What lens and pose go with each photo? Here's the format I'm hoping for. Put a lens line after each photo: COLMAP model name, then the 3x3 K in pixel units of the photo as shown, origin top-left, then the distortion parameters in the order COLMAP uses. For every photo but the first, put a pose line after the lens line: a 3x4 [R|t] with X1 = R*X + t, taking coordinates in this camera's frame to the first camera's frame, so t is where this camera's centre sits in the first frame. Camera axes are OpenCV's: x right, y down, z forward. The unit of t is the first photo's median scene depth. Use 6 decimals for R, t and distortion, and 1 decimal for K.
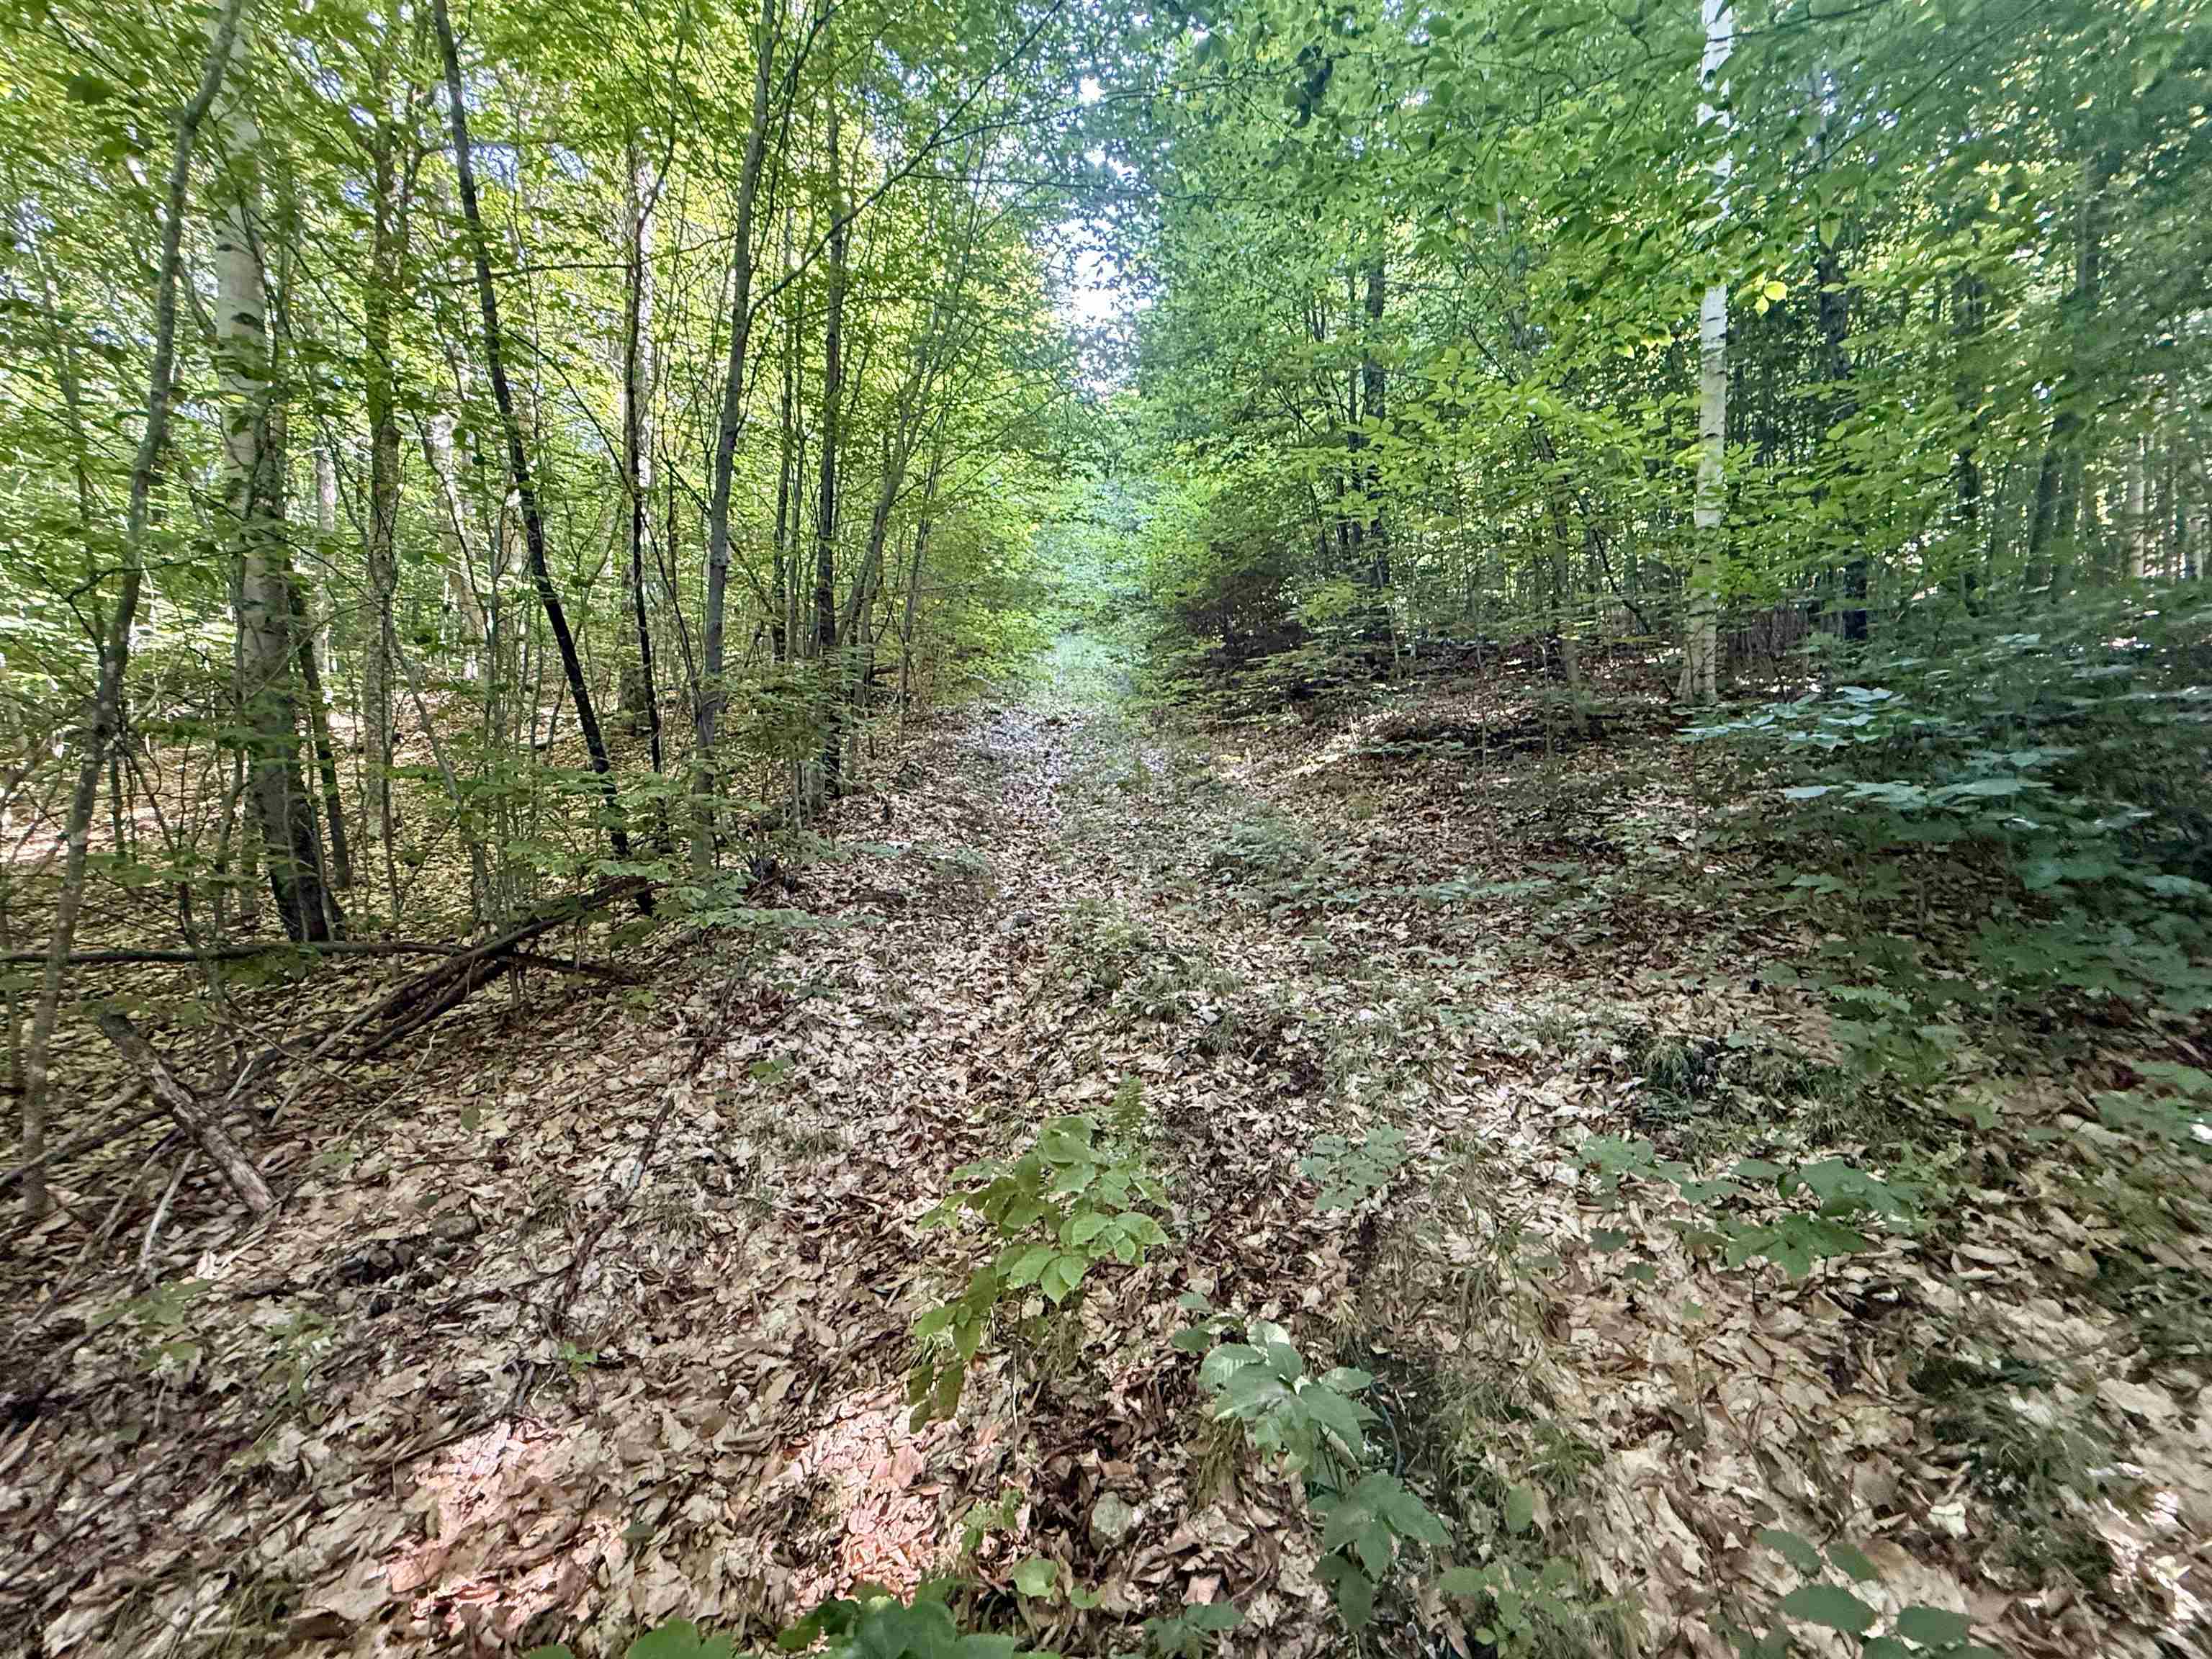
lens RADIAL K [[885.6, 0, 1112.5], [0, 885.6, 839.3], [0, 0, 1]] dist [-0.000542, -0.000021]
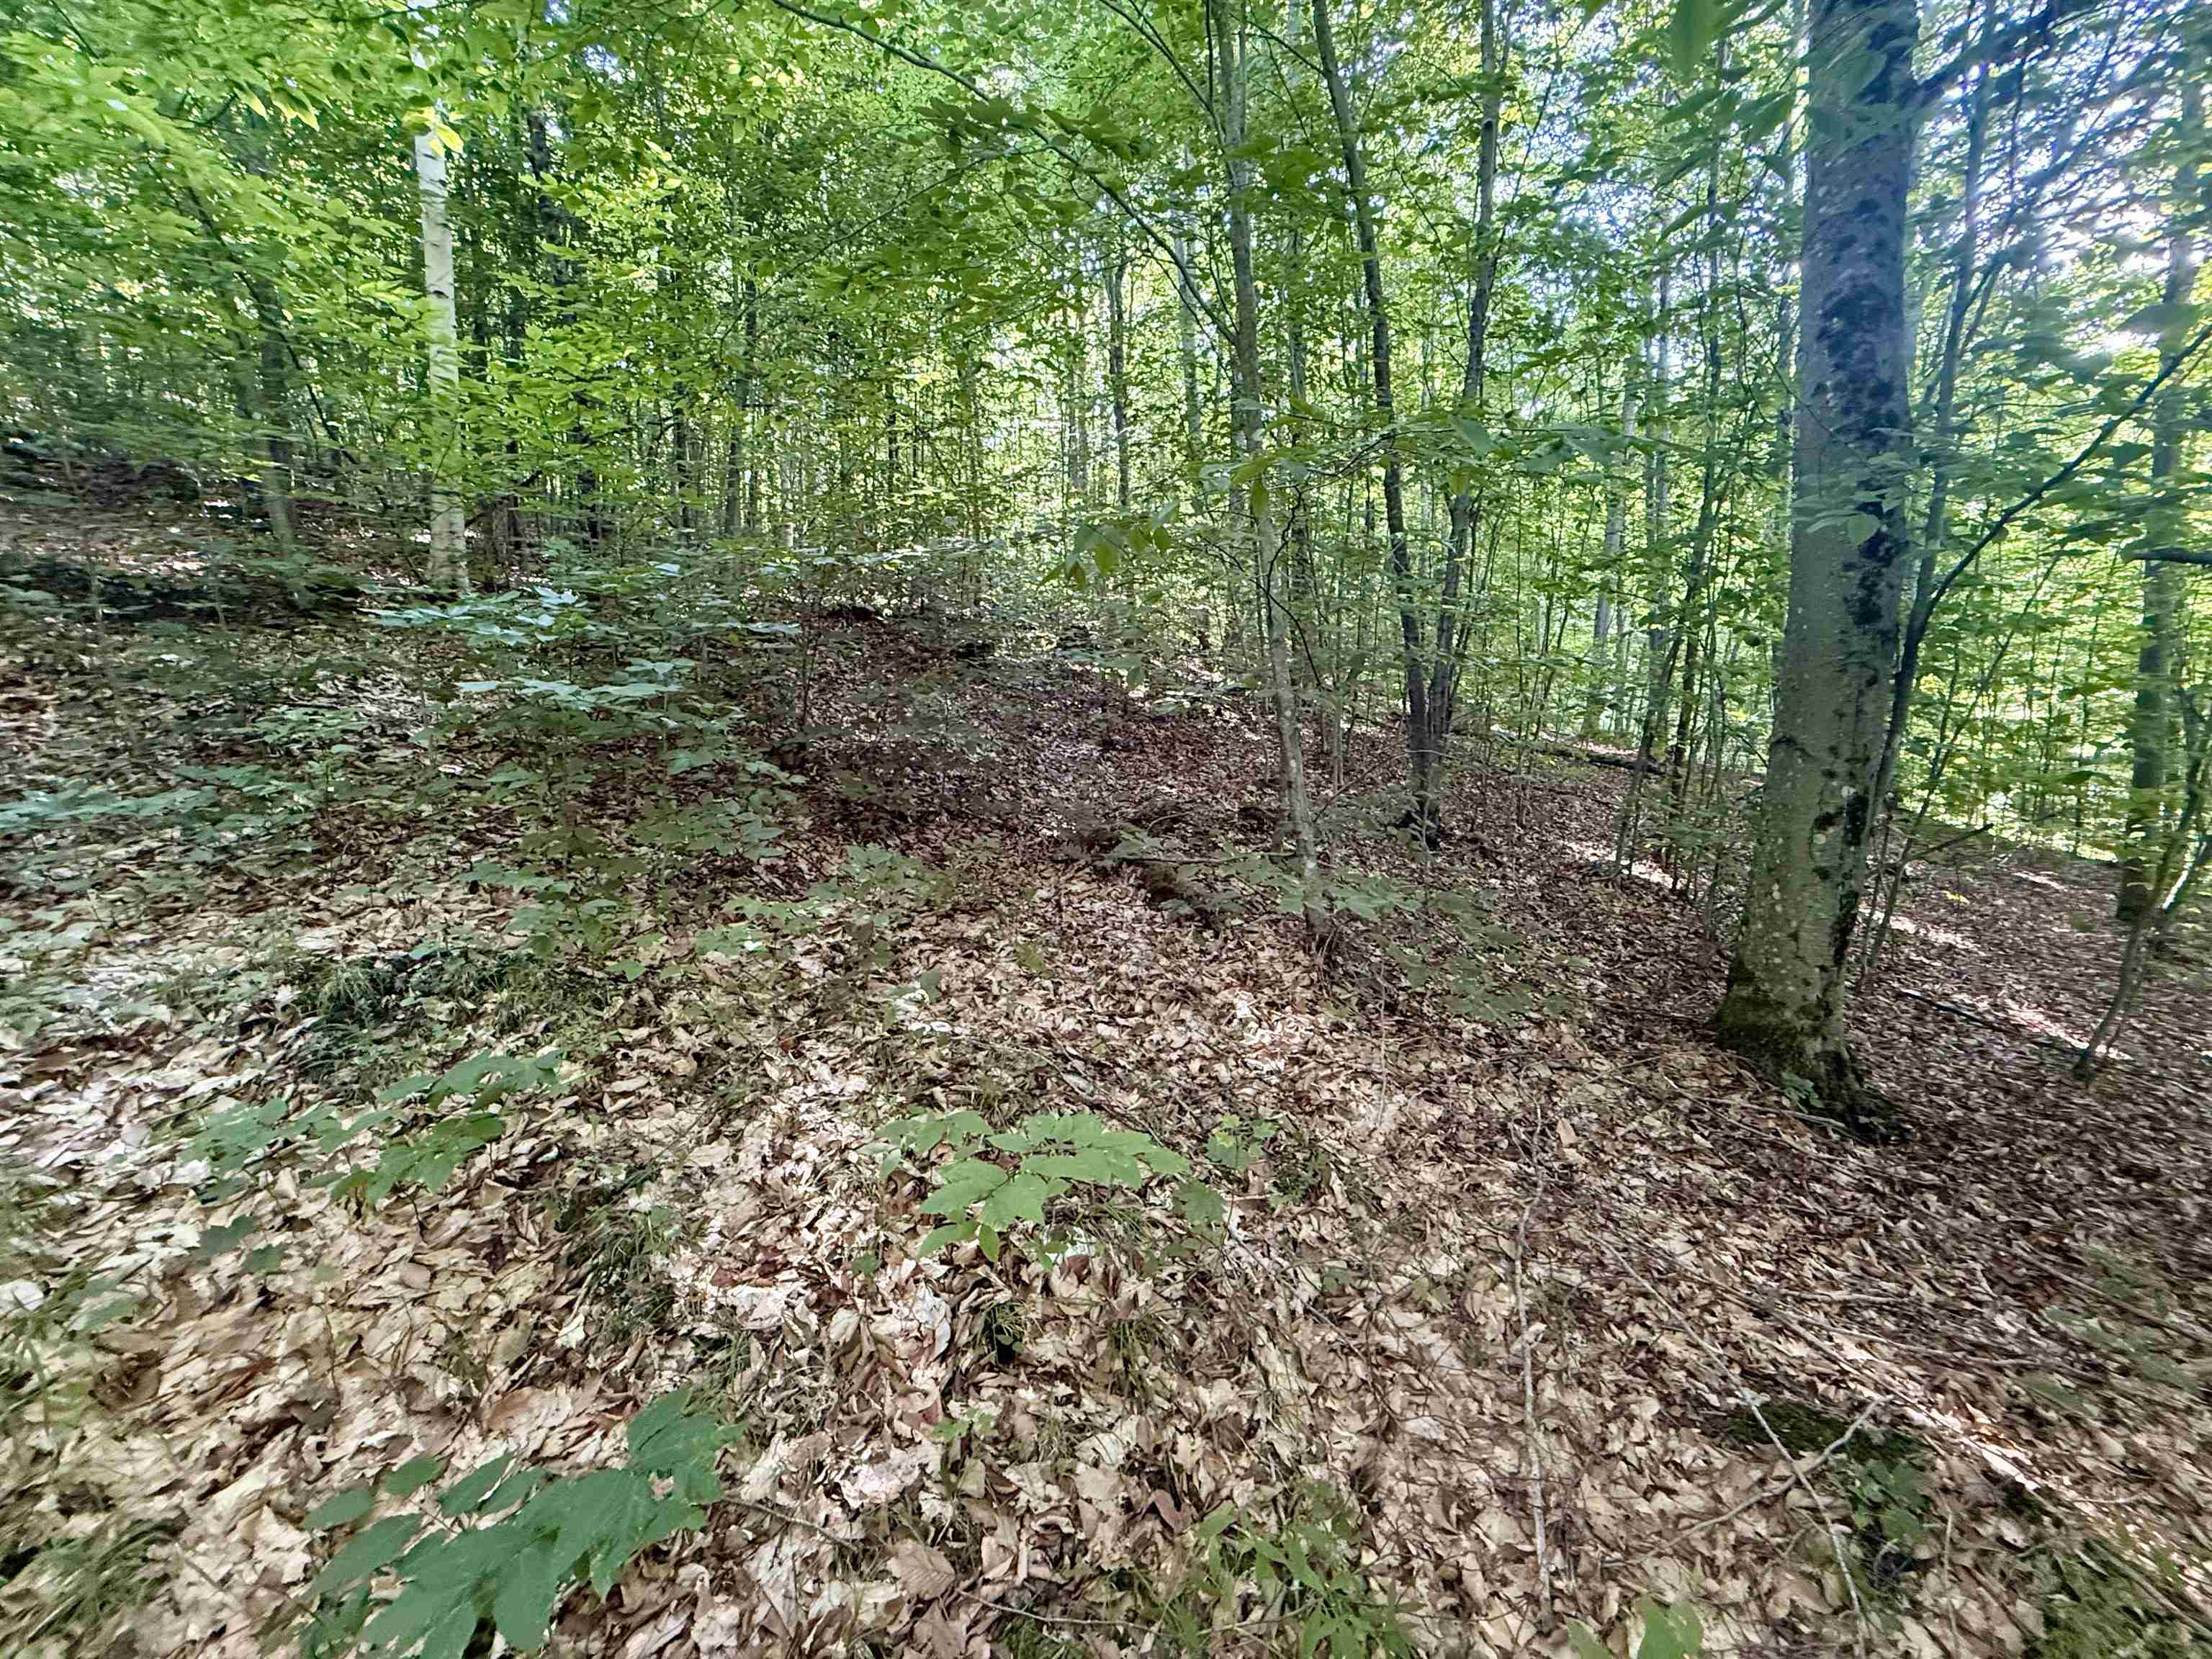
lens RADIAL K [[885.6, 0, 1112.5], [0, 885.6, 839.3], [0, 0, 1]] dist [-0.000542, -0.000021]
pose [[0.366521, -0.109885, 0.923898, 0.122784], [0.003712, 0.993166, 0.116652, 0.003153], [-0.930403, -0.039326, 0.364424, -0.021028]]
